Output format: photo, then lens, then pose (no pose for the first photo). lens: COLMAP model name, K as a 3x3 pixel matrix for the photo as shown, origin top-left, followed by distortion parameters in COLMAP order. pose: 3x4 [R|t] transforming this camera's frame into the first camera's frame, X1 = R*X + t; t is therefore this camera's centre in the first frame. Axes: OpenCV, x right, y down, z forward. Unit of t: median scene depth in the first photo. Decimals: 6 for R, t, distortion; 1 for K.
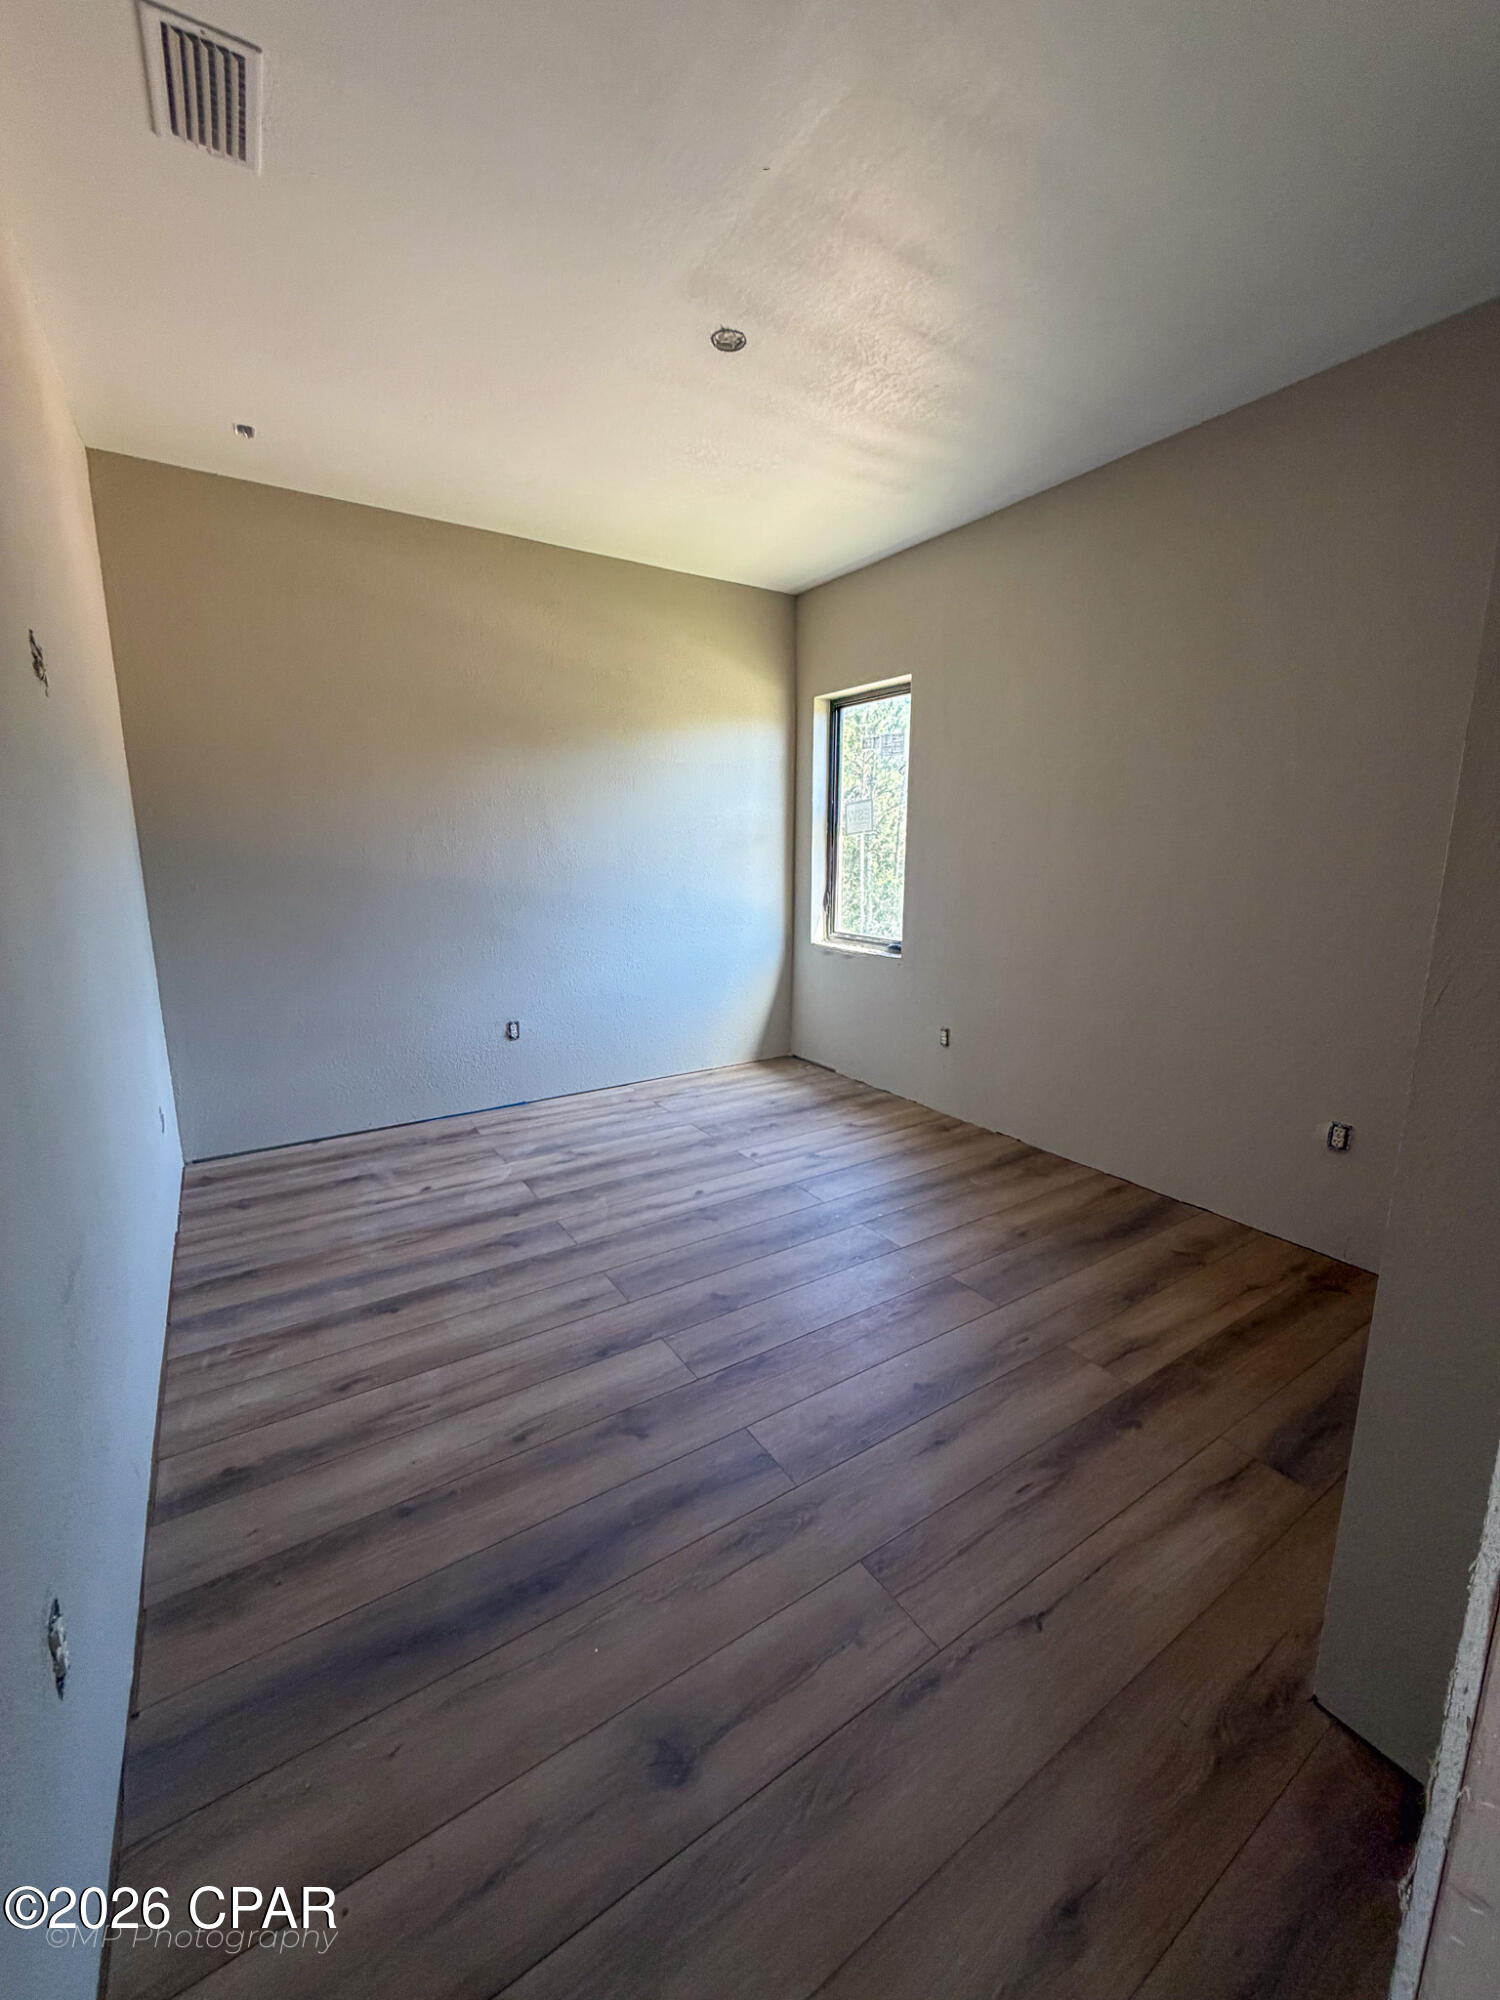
lens RADIAL K [[799.1, 0, 754.4], [0, 799.1, 993.8], [0, 0, 1]] dist [-0.001700, -0.000342]
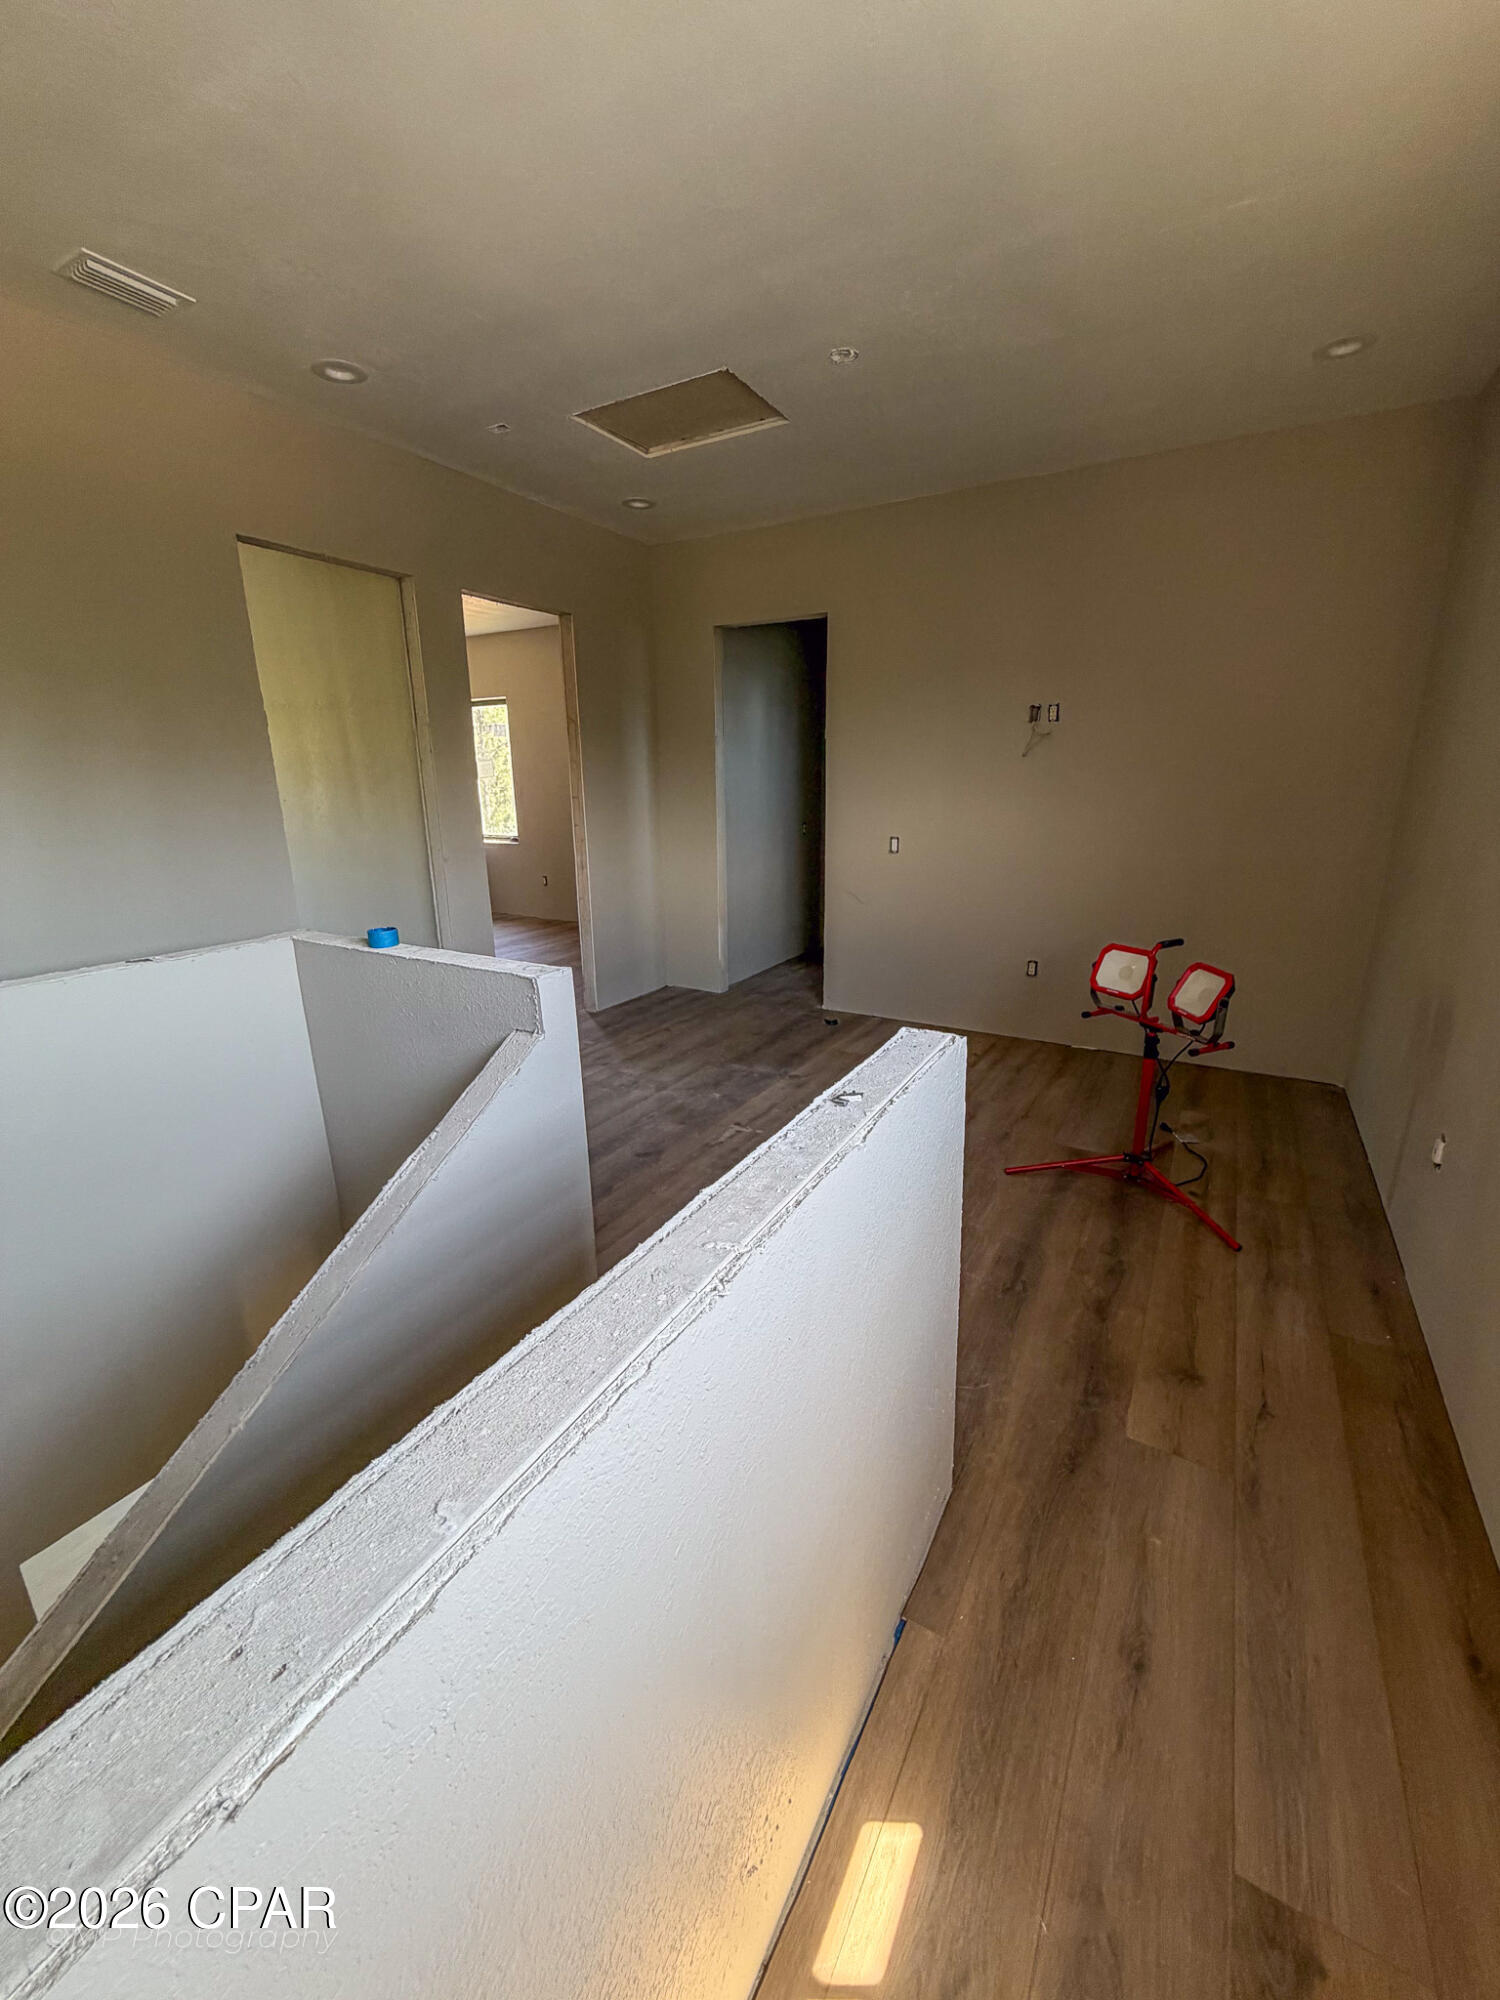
lens RADIAL K [[799.1, 0, 754.4], [0, 799.1, 993.8], [0, 0, 1]] dist [-0.001700, -0.000342]
pose [[0.896909, -0.128187, 0.423228, -0.235017], [0.093673, 0.990419, 0.101466, 0.236734], [-0.432180, -0.051360, 0.900324, -1.398687]]
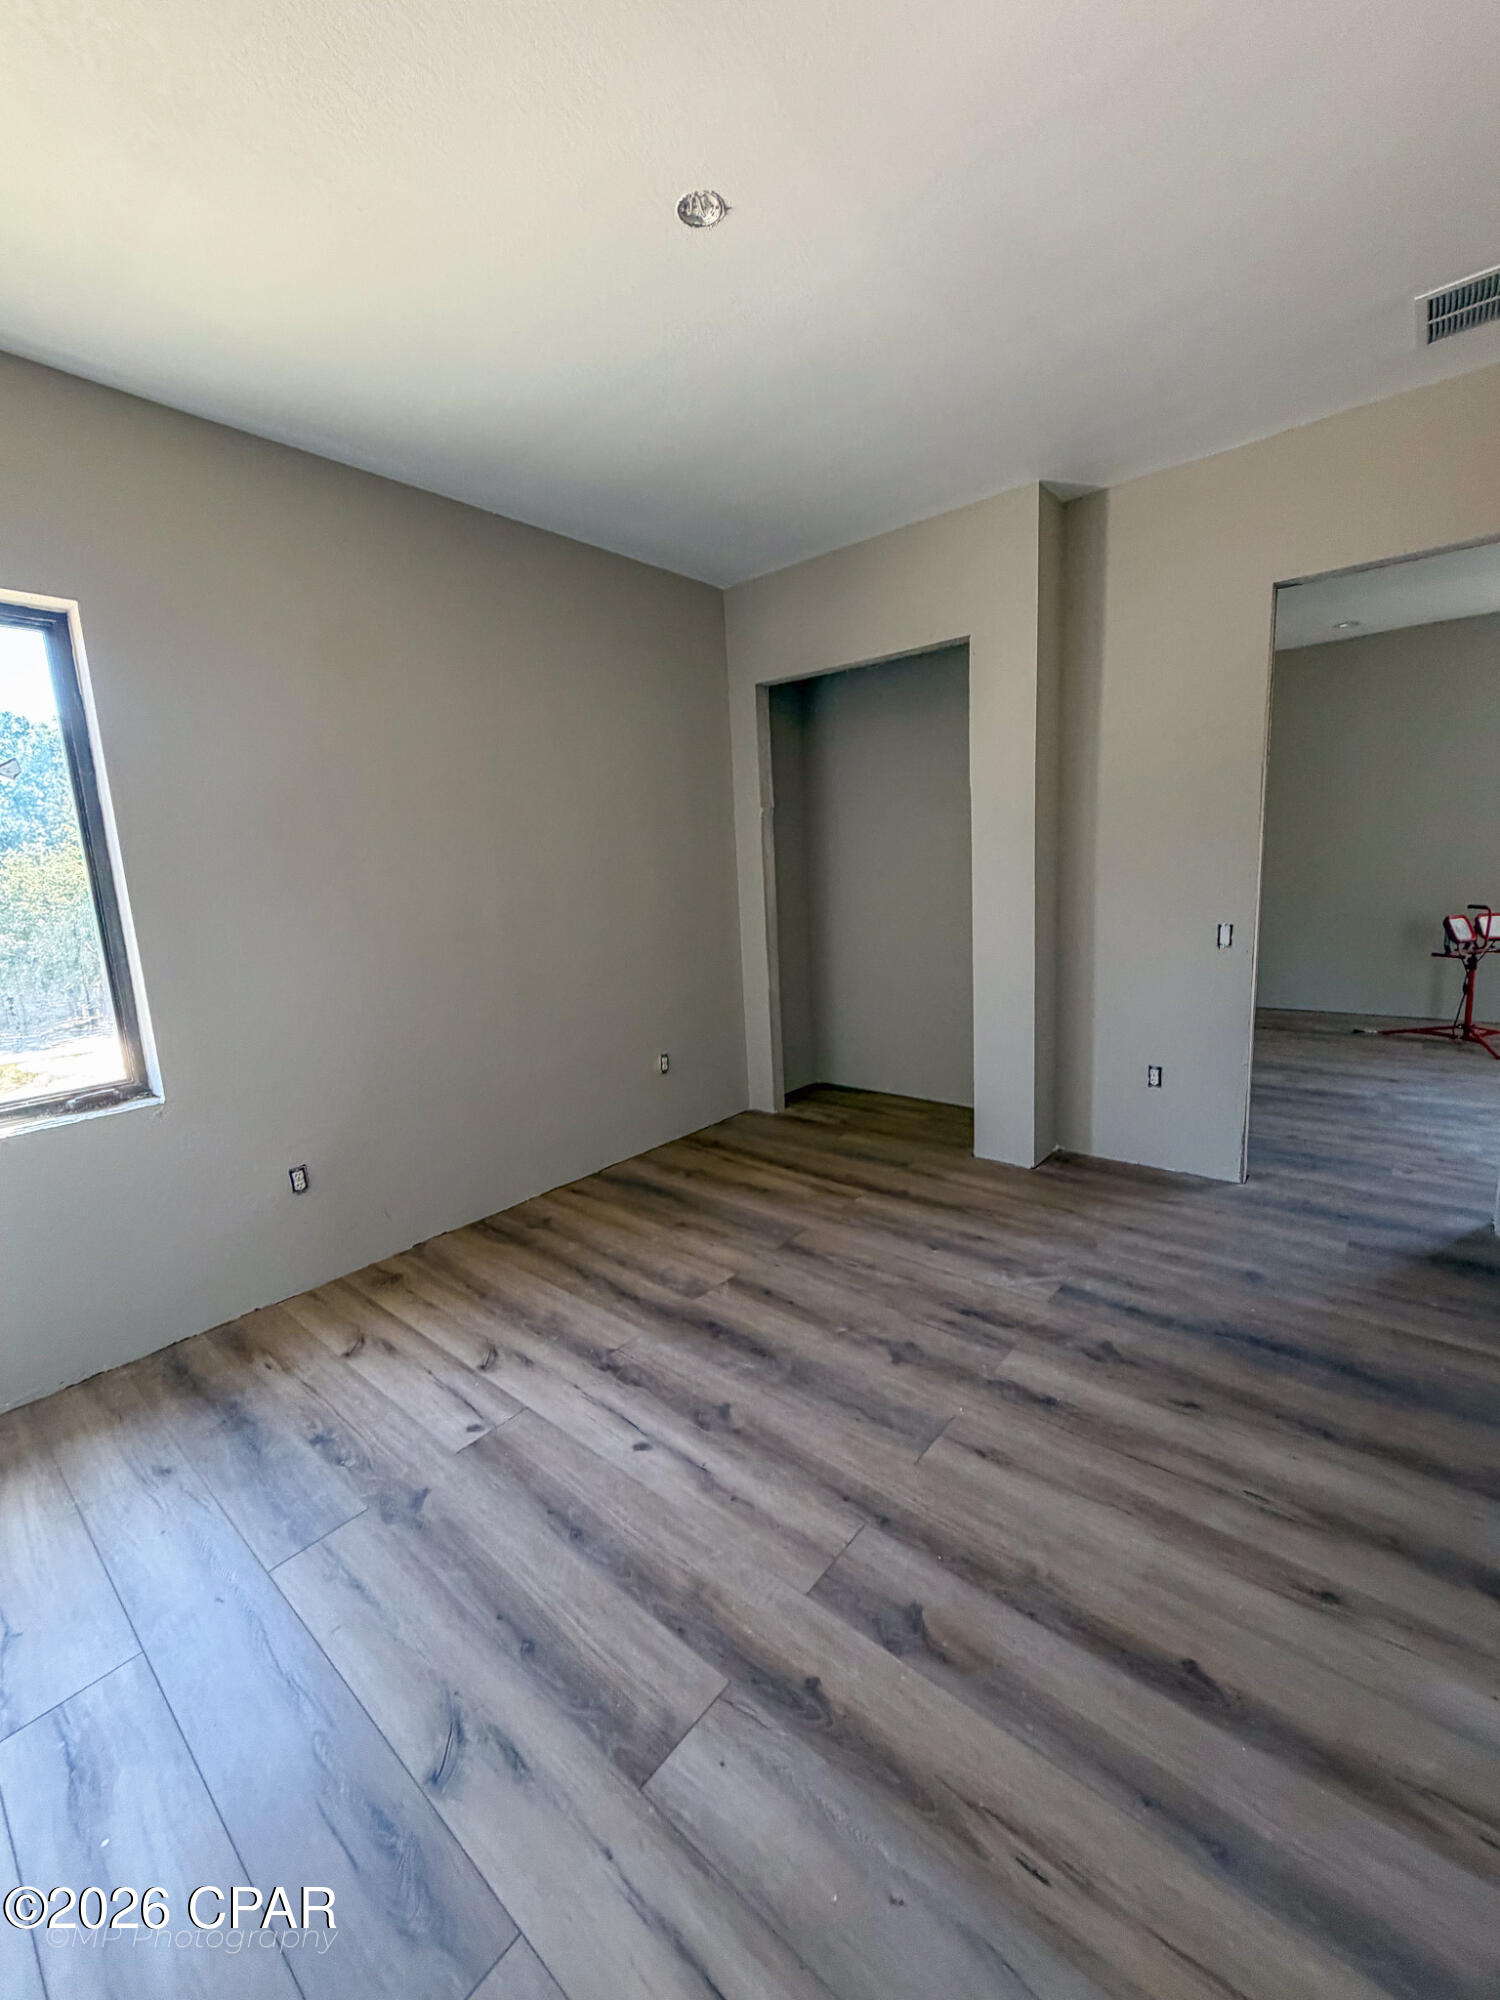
lens RADIAL K [[799.1, 0, 754.4], [0, 799.1, 993.8], [0, 0, 1]] dist [-0.001700, -0.000342]
pose [[-0.280626, -0.143180, 0.949078, -0.631003], [0.227002, 0.950858, 0.210569, -0.193696], [-0.932587, 0.274534, -0.234333, 0.974234]]
